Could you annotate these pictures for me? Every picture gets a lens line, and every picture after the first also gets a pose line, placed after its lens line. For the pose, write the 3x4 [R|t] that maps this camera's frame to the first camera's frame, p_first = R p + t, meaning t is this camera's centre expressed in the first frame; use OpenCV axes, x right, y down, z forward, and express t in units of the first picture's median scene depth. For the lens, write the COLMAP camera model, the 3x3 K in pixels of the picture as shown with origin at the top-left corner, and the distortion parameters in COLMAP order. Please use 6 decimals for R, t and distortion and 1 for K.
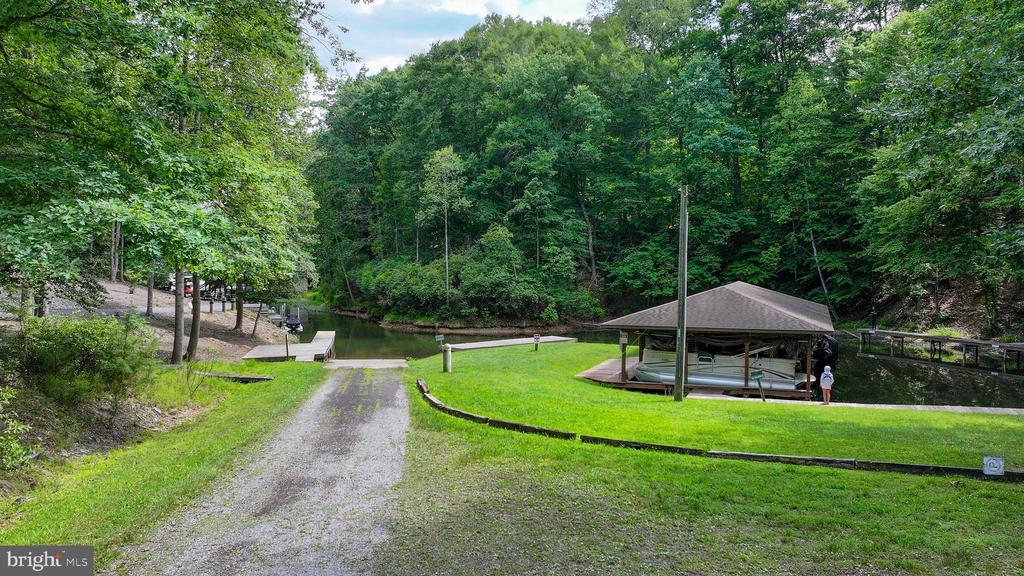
lens RADIAL K [[819.6, 0, 515.0], [0, 819.6, 285.2], [0, 0, 1]] dist [0.022569, -0.010738]
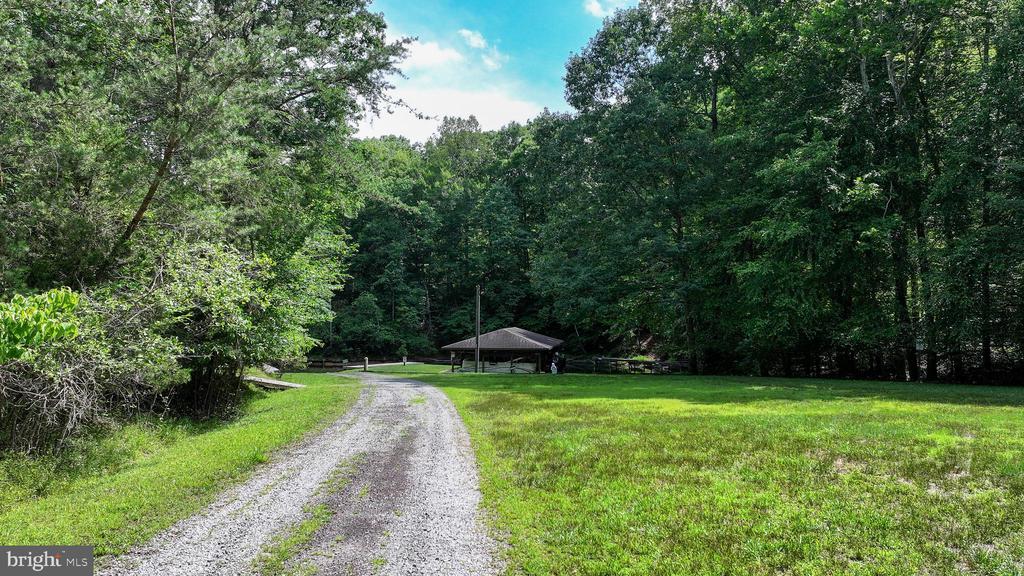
lens RADIAL K [[819.6, 0, 483.7], [0, 819.6, 293.5], [0, 0, 1]] dist [0.022569, -0.010738]
pose [[0.984974, 0.003642, 0.172666, -0.070577], [0.006424, 0.998313, -0.057698, 0.016677], [-0.172585, 0.057940, 0.983289, -0.511445]]
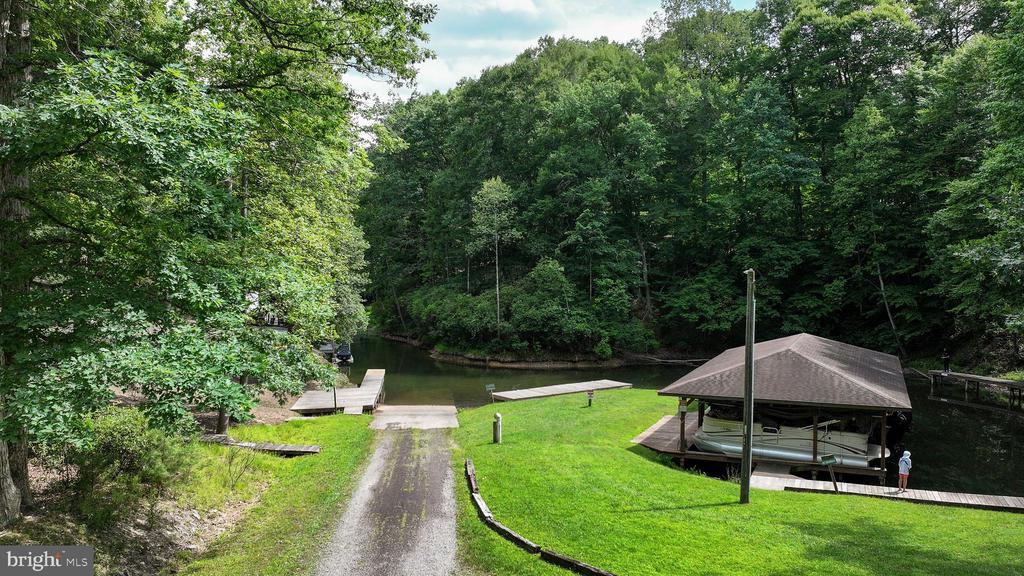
lens RADIAL K [[819.6, 0, 519.2], [0, 819.6, 290.6], [0, 0, 1]] dist [0.022569, -0.010738]
pose [[0.998325, 0.000176, -0.057863, -0.000611], [-0.000092, 0.999999, 0.001451, -0.035723], [0.057863, -0.001444, 0.998324, 0.019992]]
